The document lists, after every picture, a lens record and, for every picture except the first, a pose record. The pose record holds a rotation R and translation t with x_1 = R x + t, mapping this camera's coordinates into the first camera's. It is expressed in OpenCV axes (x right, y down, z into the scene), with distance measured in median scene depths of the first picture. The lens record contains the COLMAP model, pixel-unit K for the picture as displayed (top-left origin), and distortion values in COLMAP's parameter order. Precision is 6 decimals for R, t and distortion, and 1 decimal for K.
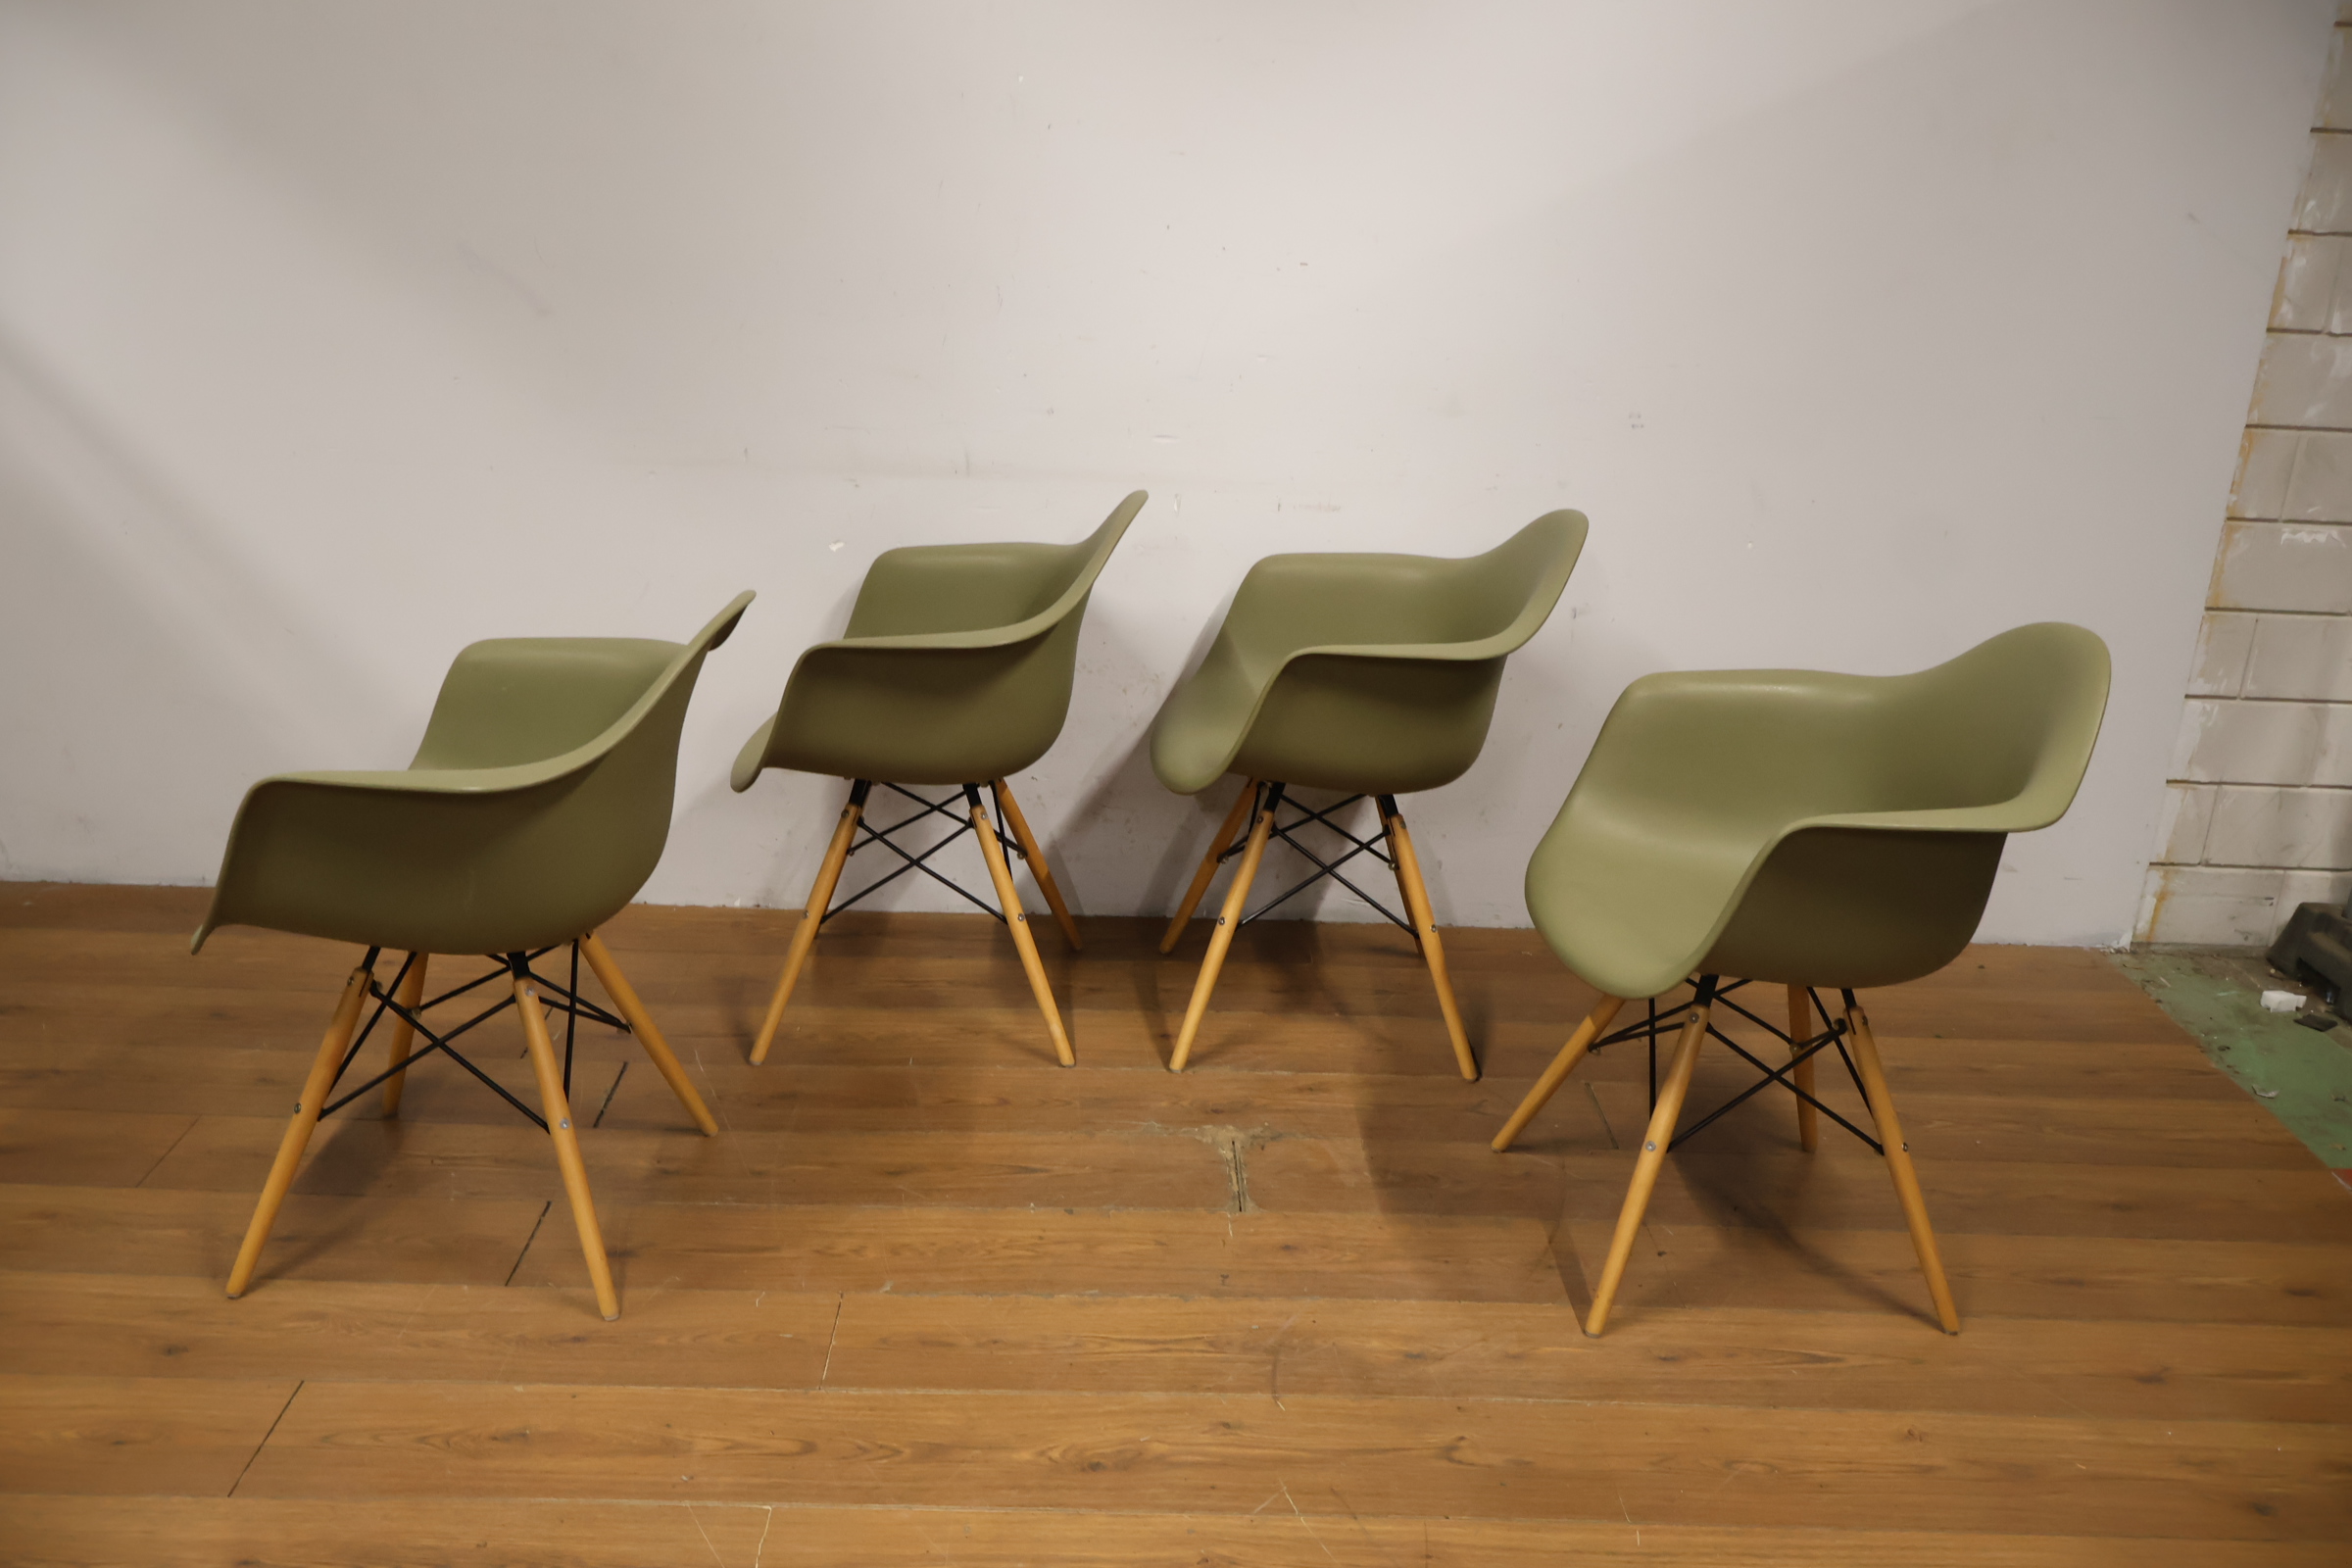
lens RADIAL K [[2026.3, 0, 1164.6], [0, 2026.3, 791.6], [0, 0, 1]] dist [-0.001513, -0.004102]
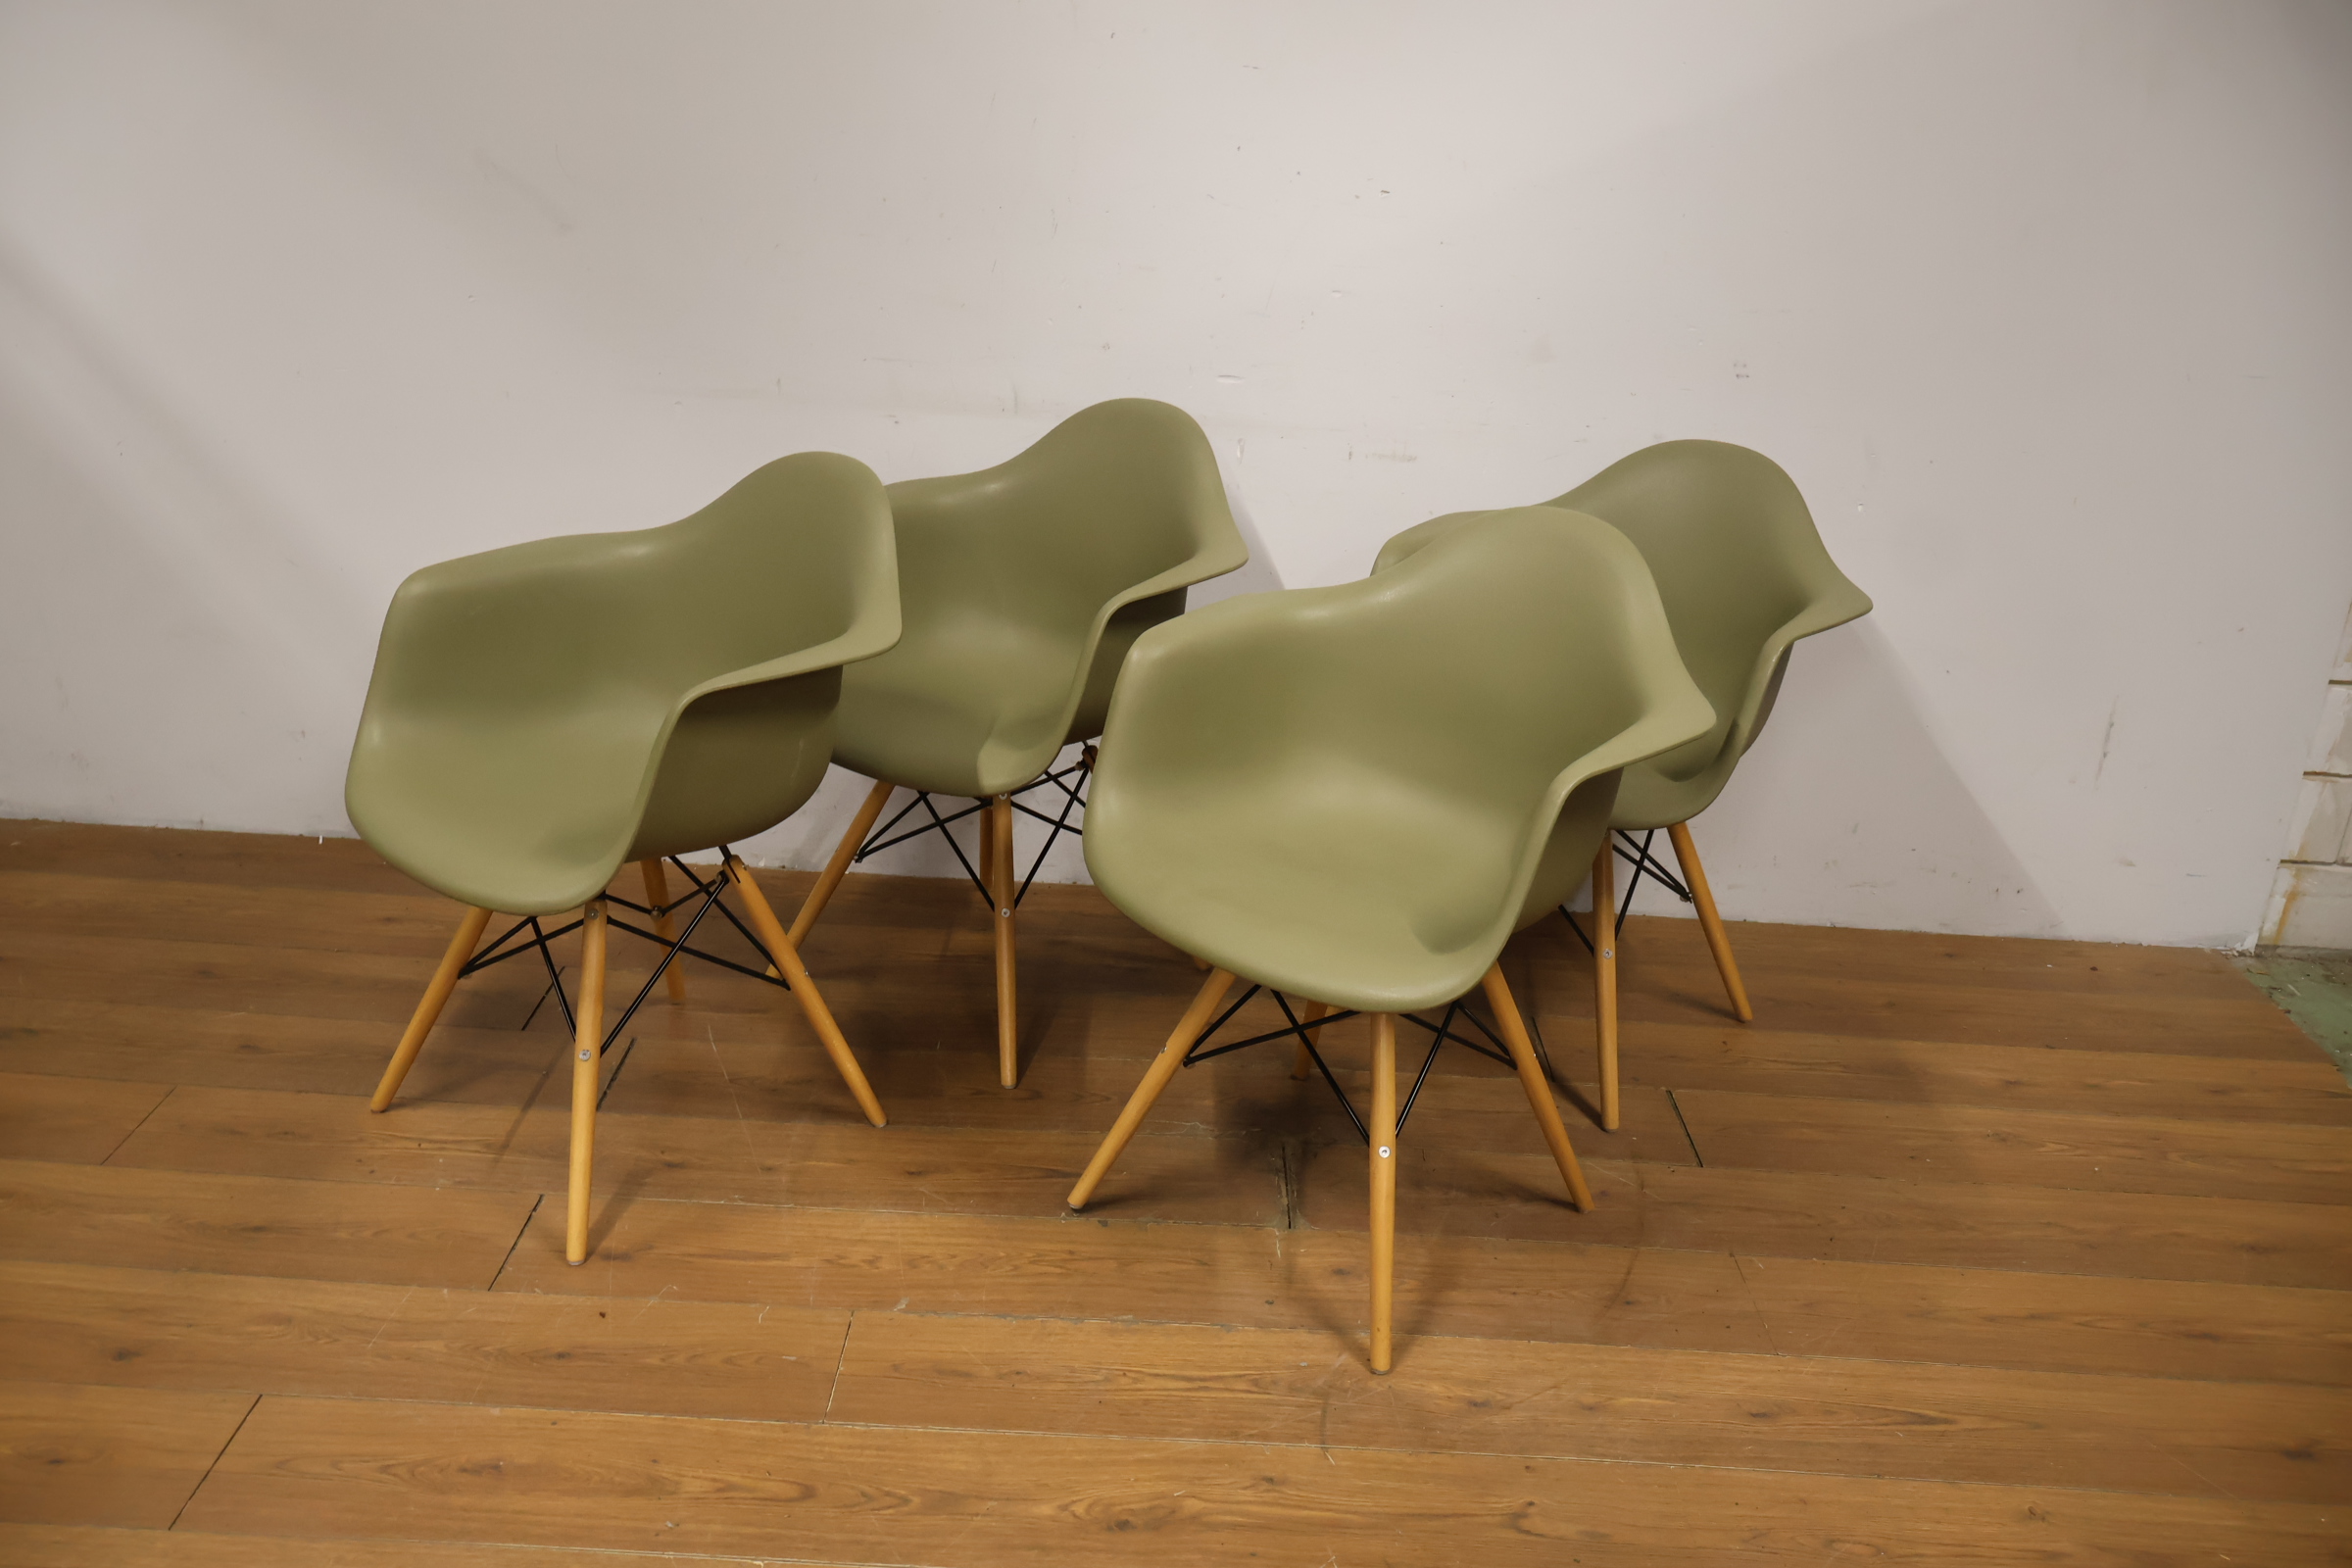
lens RADIAL K [[2026.3, 0, 1165.9], [0, 2026.3, 771.4], [0, 0, 1]] dist [-0.001513, -0.004102]
pose [[0.999362, 0.026062, -0.024428, -0.001699], [-0.025488, 0.999398, 0.023552, -0.021099], [0.025027, -0.022915, 0.999424, 0.093588]]
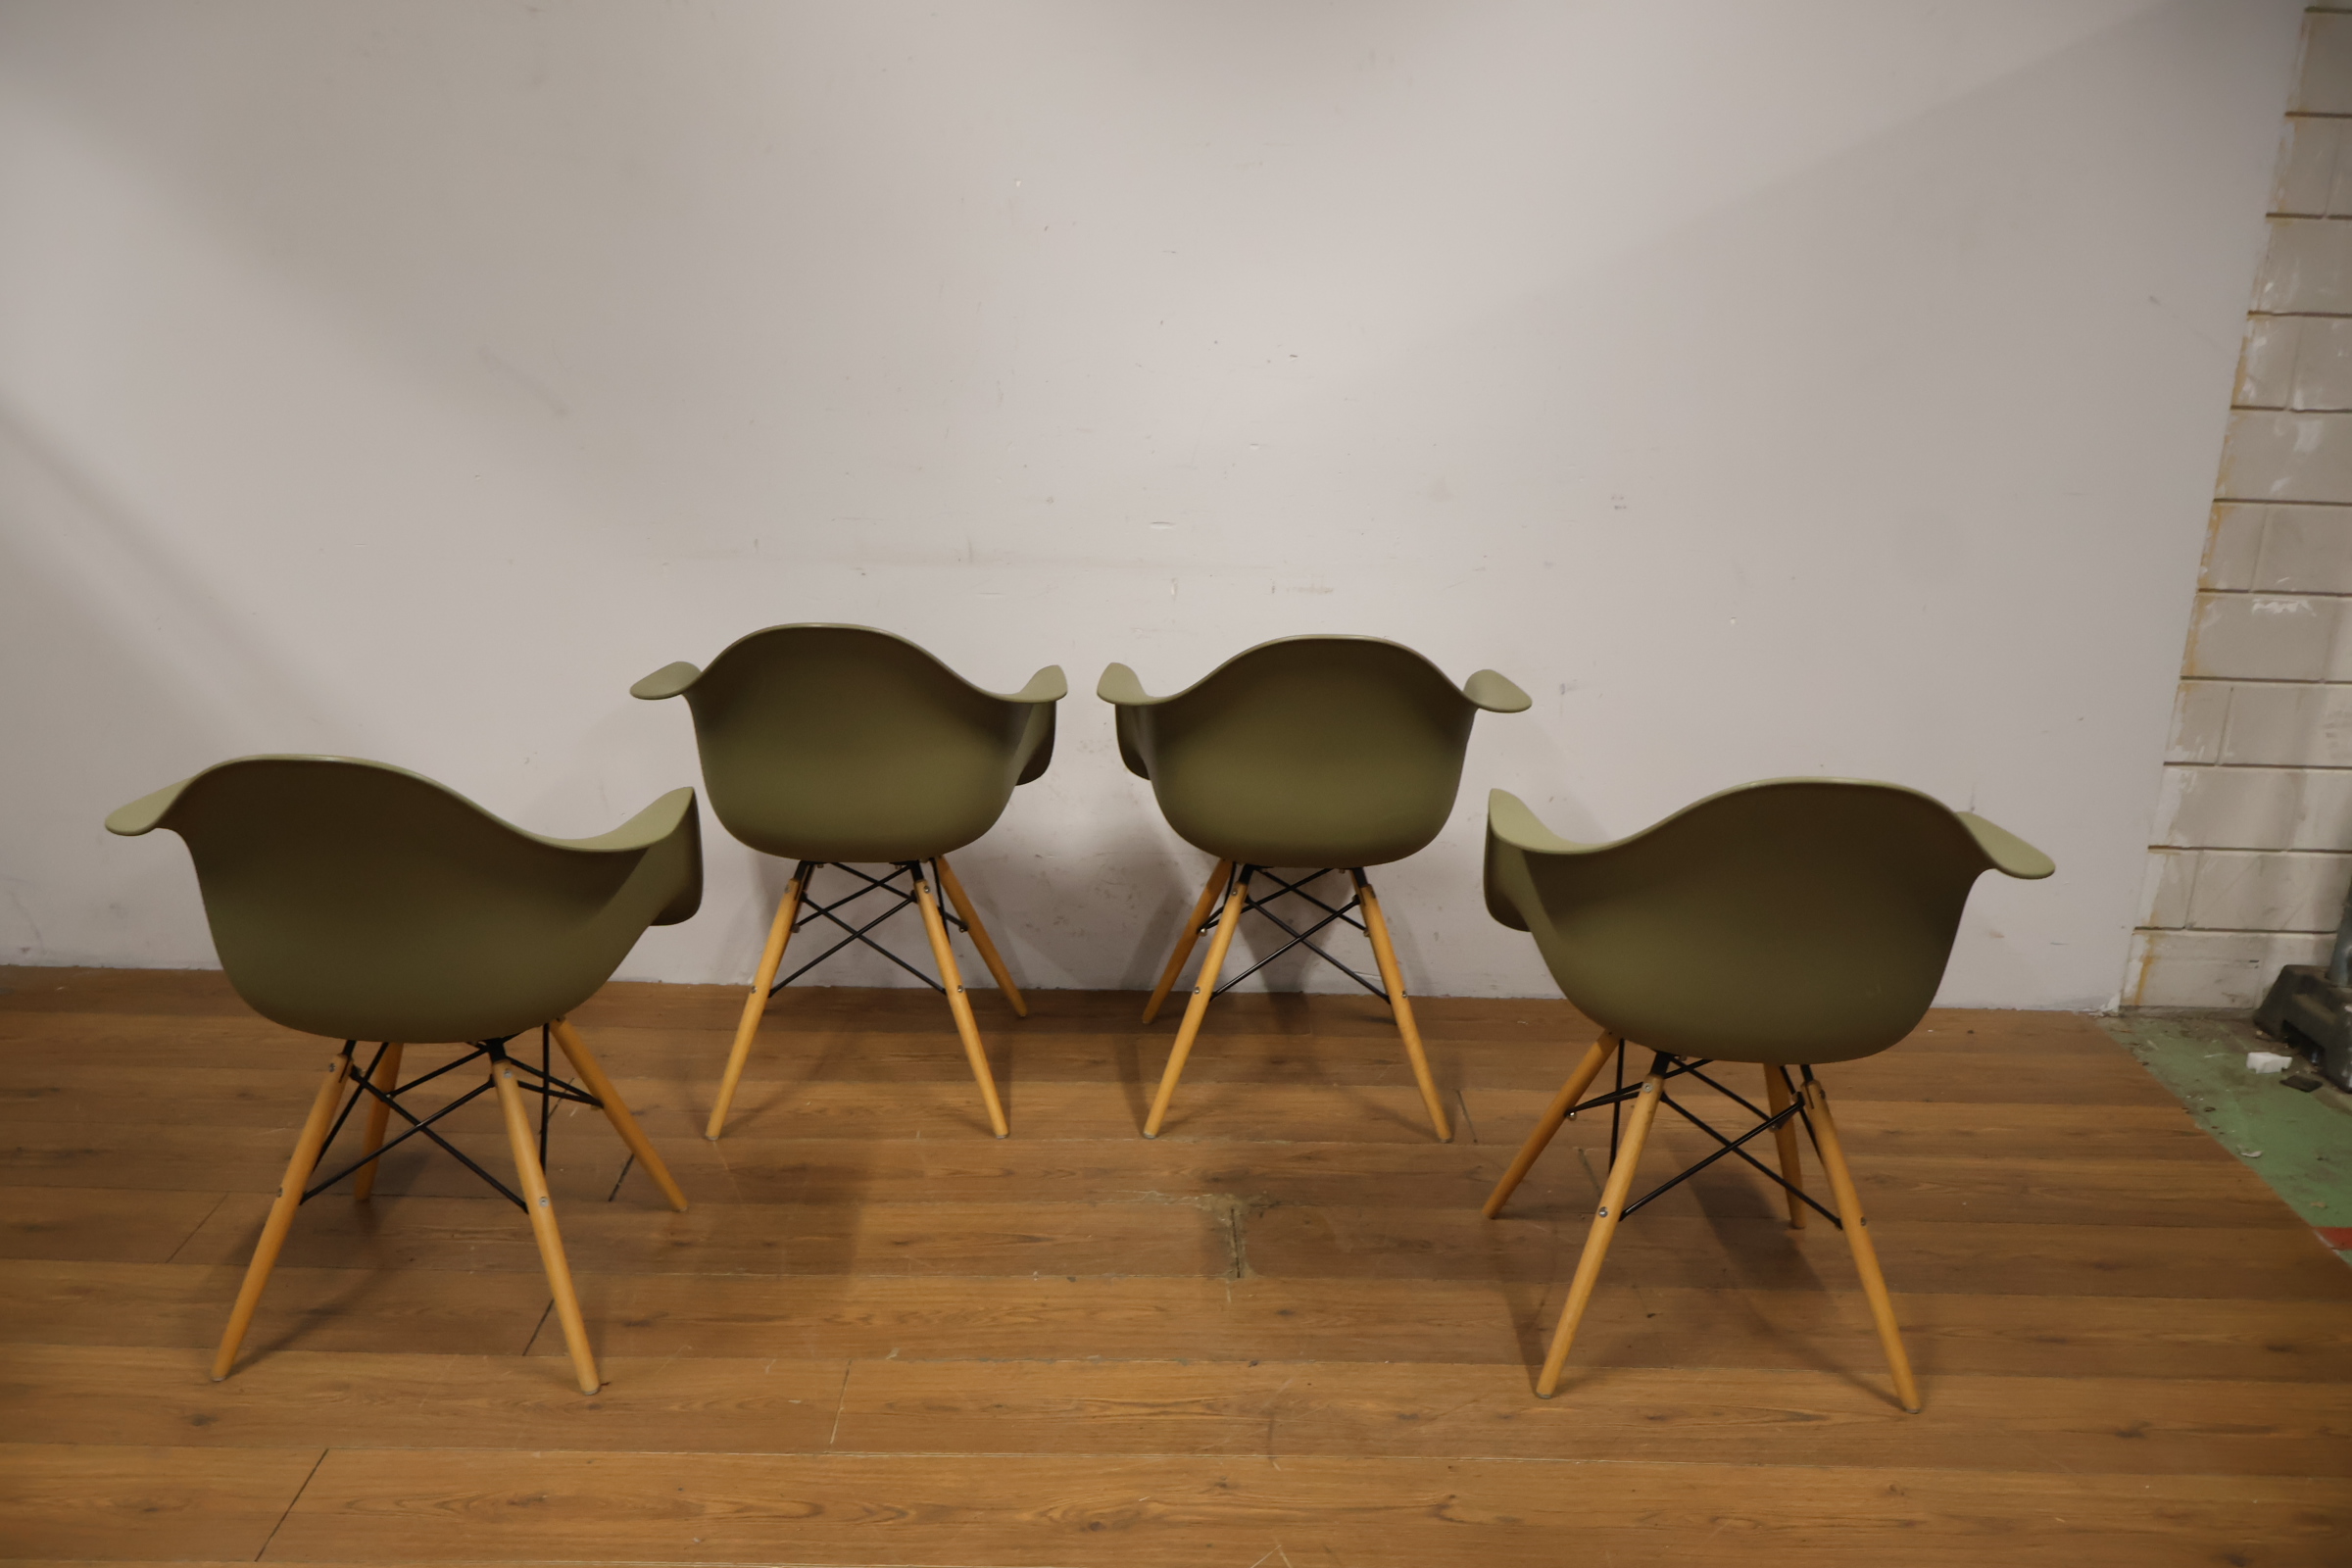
lens RADIAL K [[2025.8, 0, 1161.8], [0, 2025.8, 790.5], [0, 0, 1]] dist [-0.000251, -0.006063]
pose [[0.999893, -0.010974, -0.009717, 0.012134], [0.010605, 0.999248, -0.037300, -0.001152], [0.010119, 0.037193, 0.999257, -0.035757]]
